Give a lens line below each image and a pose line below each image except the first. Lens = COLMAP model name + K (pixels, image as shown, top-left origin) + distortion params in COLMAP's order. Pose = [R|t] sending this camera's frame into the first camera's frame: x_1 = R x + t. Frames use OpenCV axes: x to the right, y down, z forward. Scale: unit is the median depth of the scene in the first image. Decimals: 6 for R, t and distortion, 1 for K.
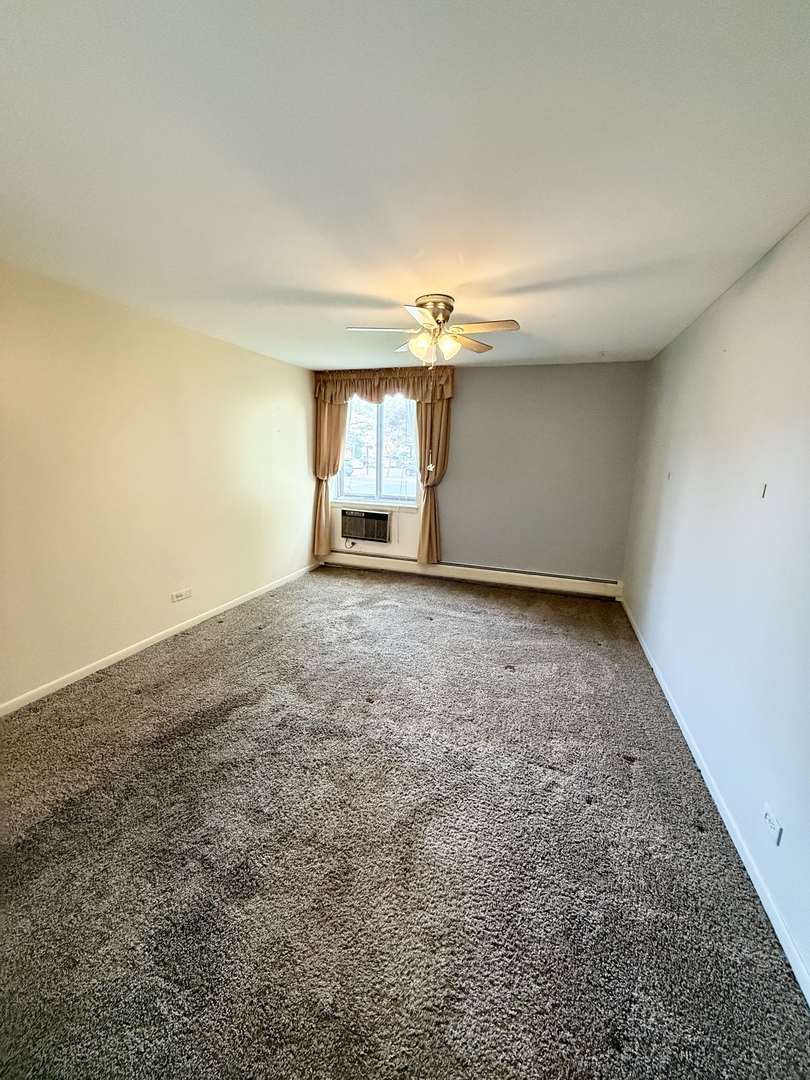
lens RADIAL K [[430.9, 0, 404.2], [0, 430.9, 541.7], [0, 0, 1]] dist [0.001097, 0.000067]
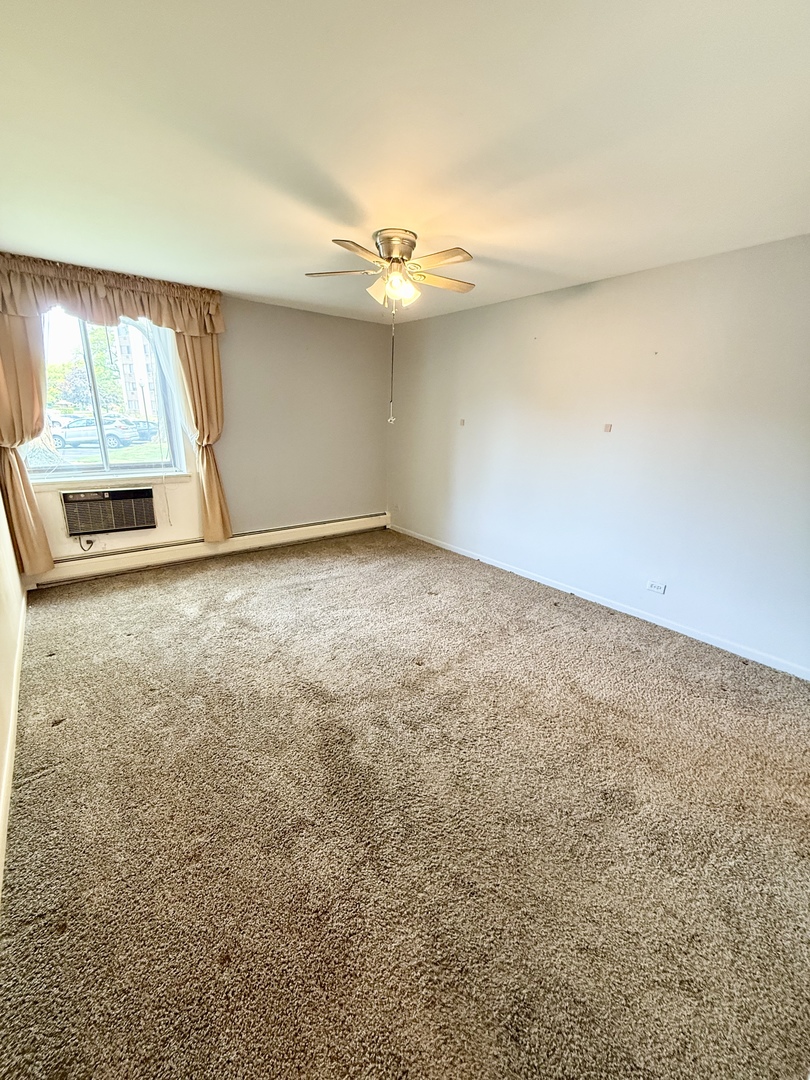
lens RADIAL K [[430.9, 0, 407.1], [0, 430.9, 538.9], [0, 0, 1]] dist [0.001097, 0.000067]
pose [[0.534784, -0.247520, 0.807923, -0.448111], [0.162609, 0.968410, 0.189052, -0.052776], [-0.829195, 0.030274, 0.558139, 0.257979]]
